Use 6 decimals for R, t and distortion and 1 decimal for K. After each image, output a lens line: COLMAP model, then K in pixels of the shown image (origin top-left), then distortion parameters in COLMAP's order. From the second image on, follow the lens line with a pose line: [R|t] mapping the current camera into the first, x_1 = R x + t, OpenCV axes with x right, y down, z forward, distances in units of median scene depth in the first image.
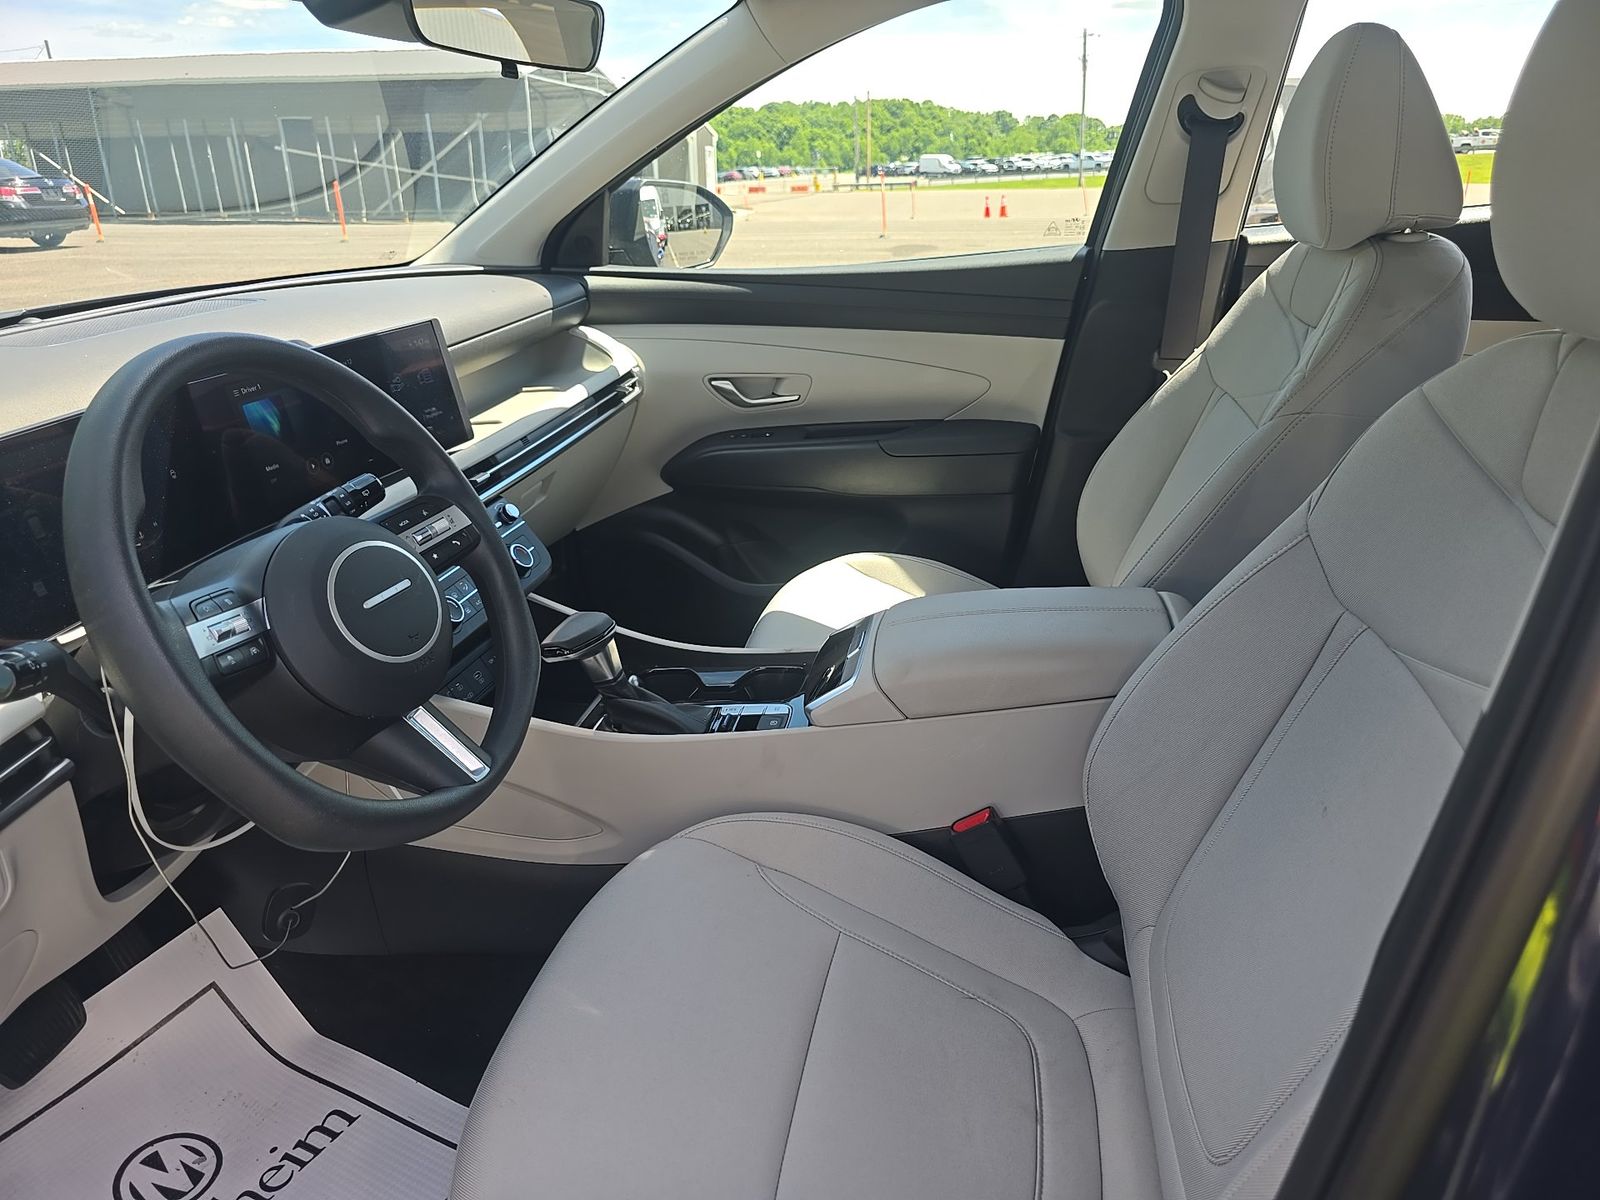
lens RADIAL K [[1085.2, 0, 800.0], [0, 1085.2, 600.0], [0, 0, 1]] dist [-0.028328, 0.003283]
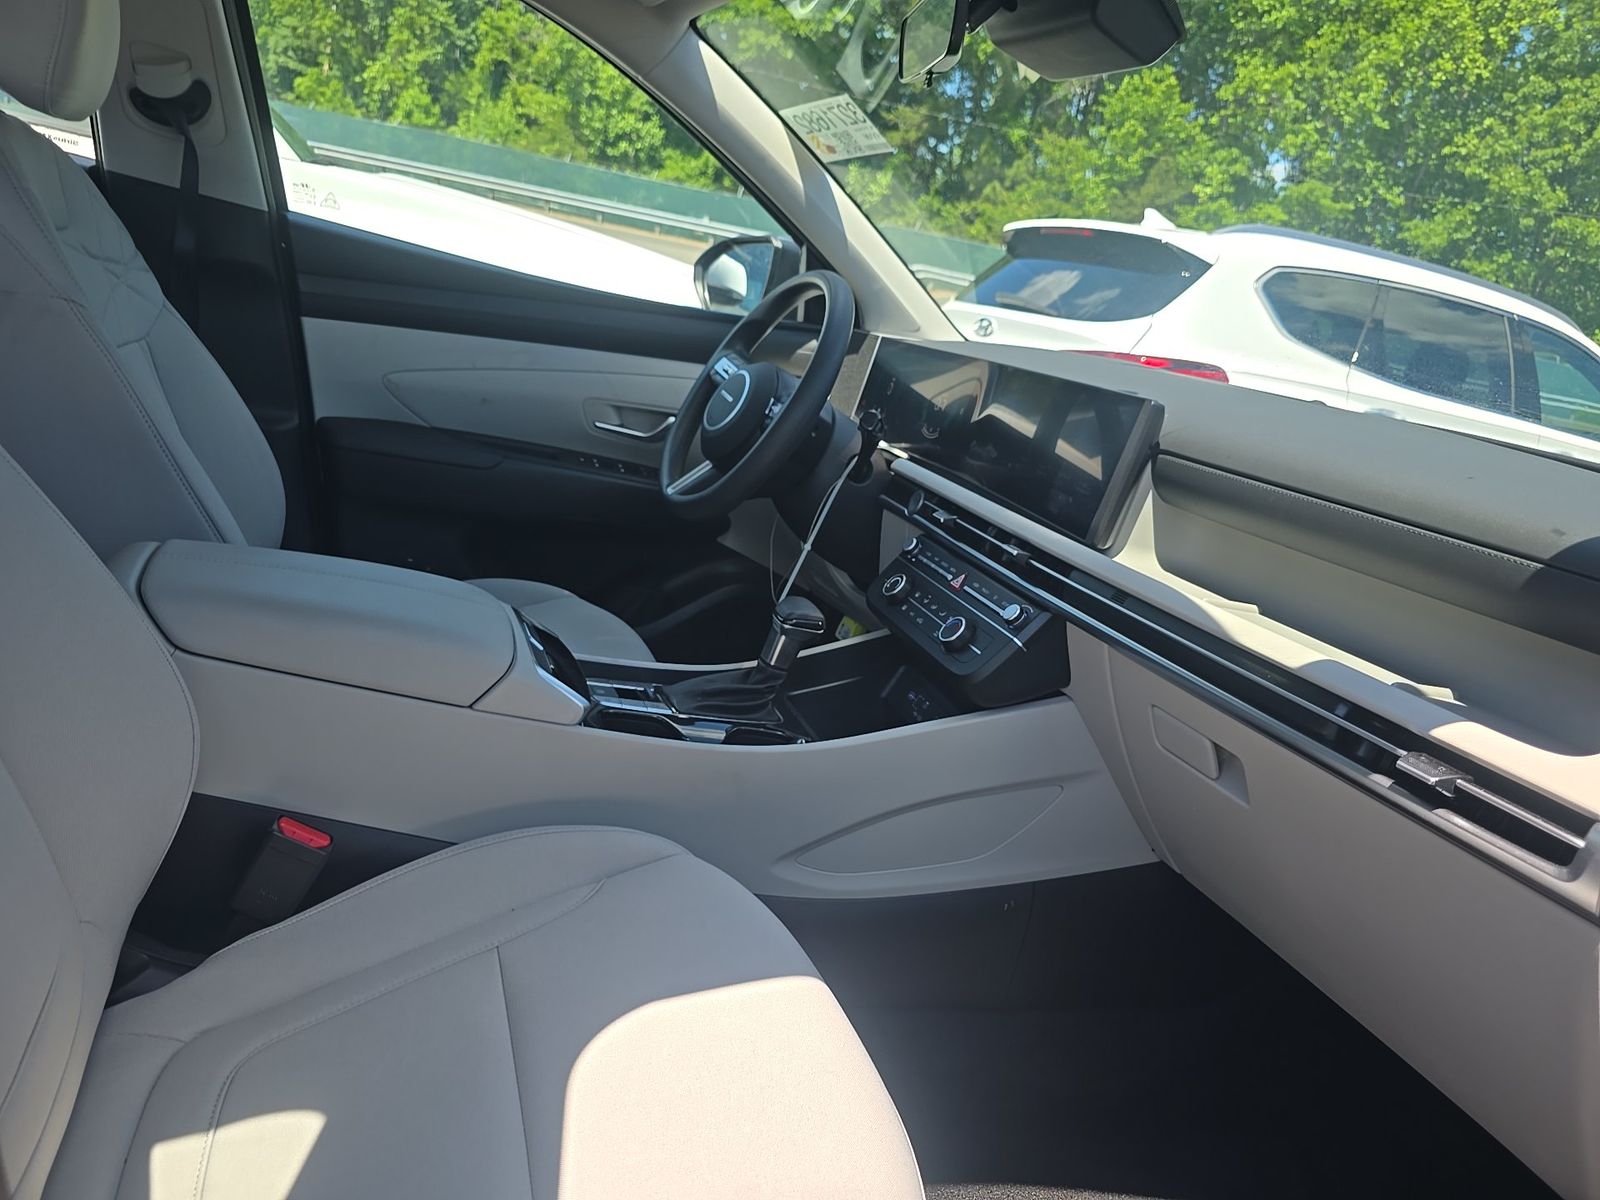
lens RADIAL K [[1085.2, 0, 800.0], [0, 1085.2, 600.0], [0, 0, 1]] dist [-0.028328, 0.003283]
pose [[-0.844477, 0.178355, -0.505023, 0.222164], [-0.216274, 0.749076, 0.626188, -0.439690], [0.489984, 0.638025, -0.594003, 1.067173]]
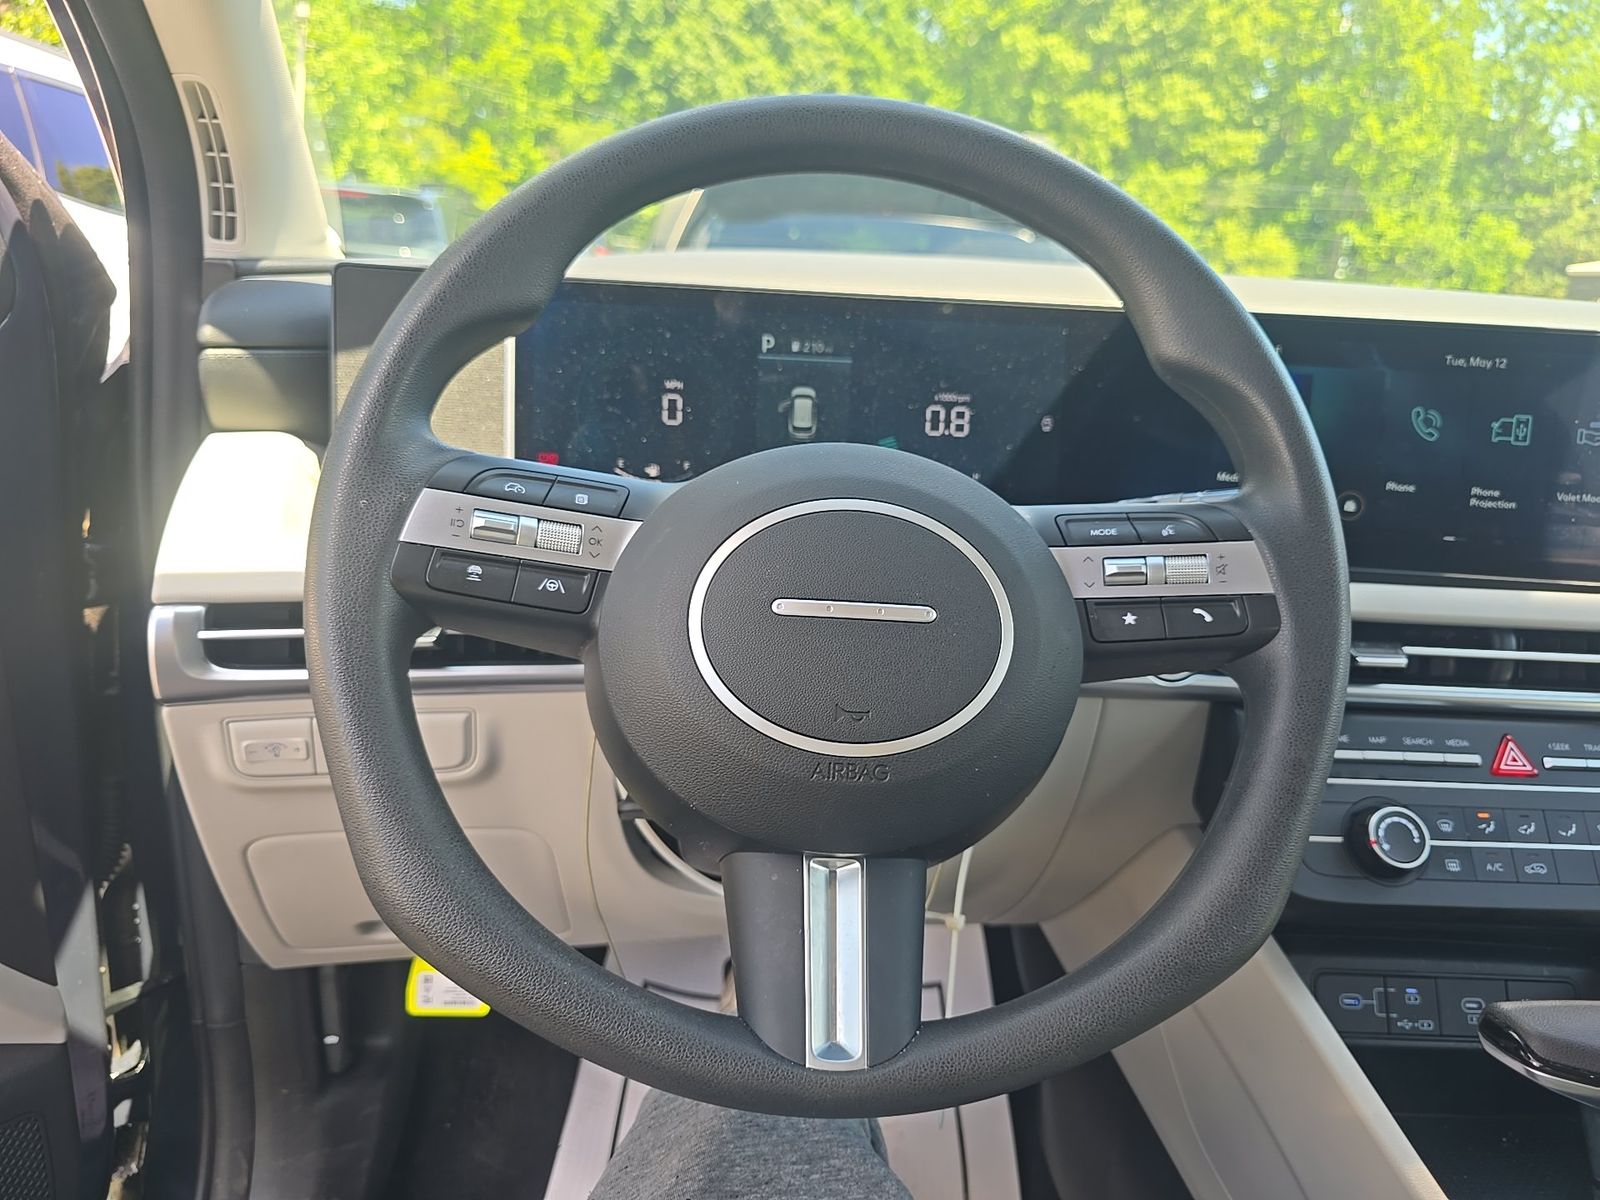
lens RADIAL K [[1085.2, 0, 800.0], [0, 1085.2, 600.0], [0, 0, 1]] dist [-0.028328, 0.003283]
pose [[0.233879, 0.288061, -0.928613, 0.031557], [-0.426623, 0.888649, 0.168215, -0.029133], [0.873667, 0.356826, 0.330730, 0.347502]]
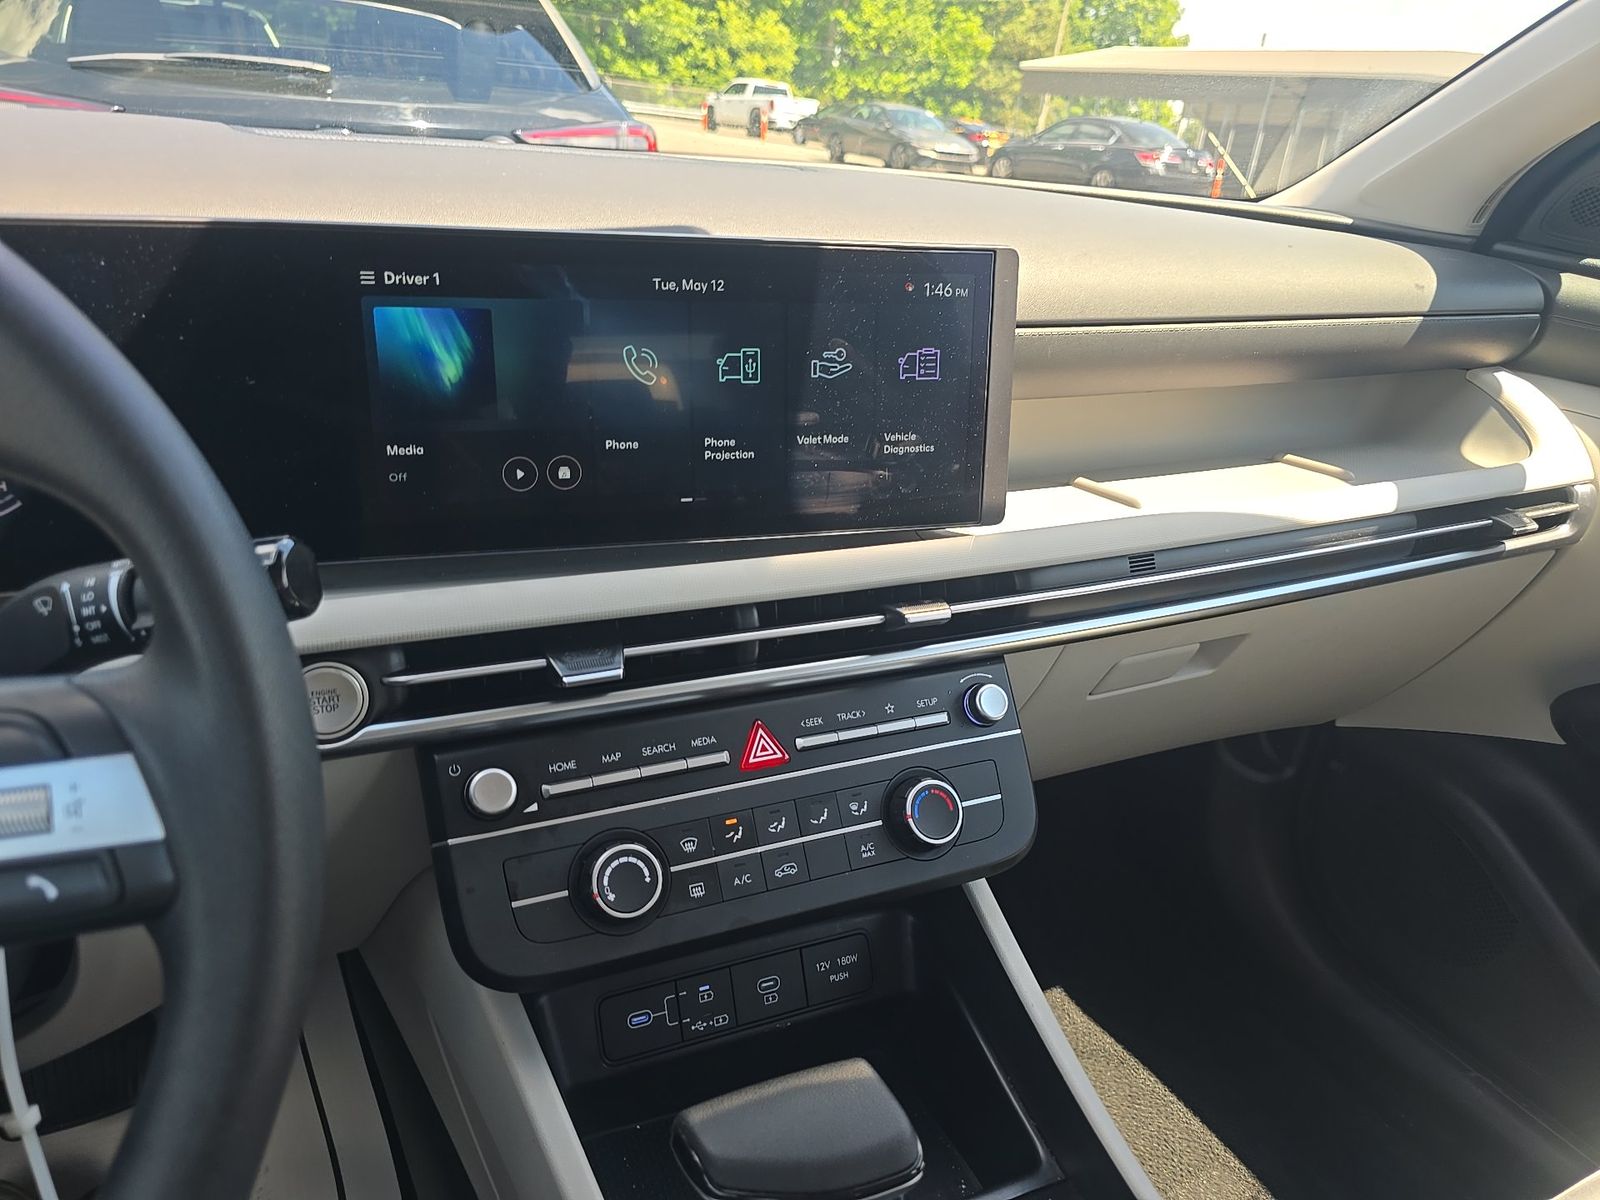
lens RADIAL K [[1047.1, 0, 800.0], [0, 1047.1, 600.0], [0, 0, 1]] dist [0.052635, -0.072211]
pose [[0.600947, 0.387908, -0.698849, -0.021087], [-0.382824, 0.907216, 0.174371, -0.123655], [0.701647, 0.162748, 0.693689, 0.476463]]
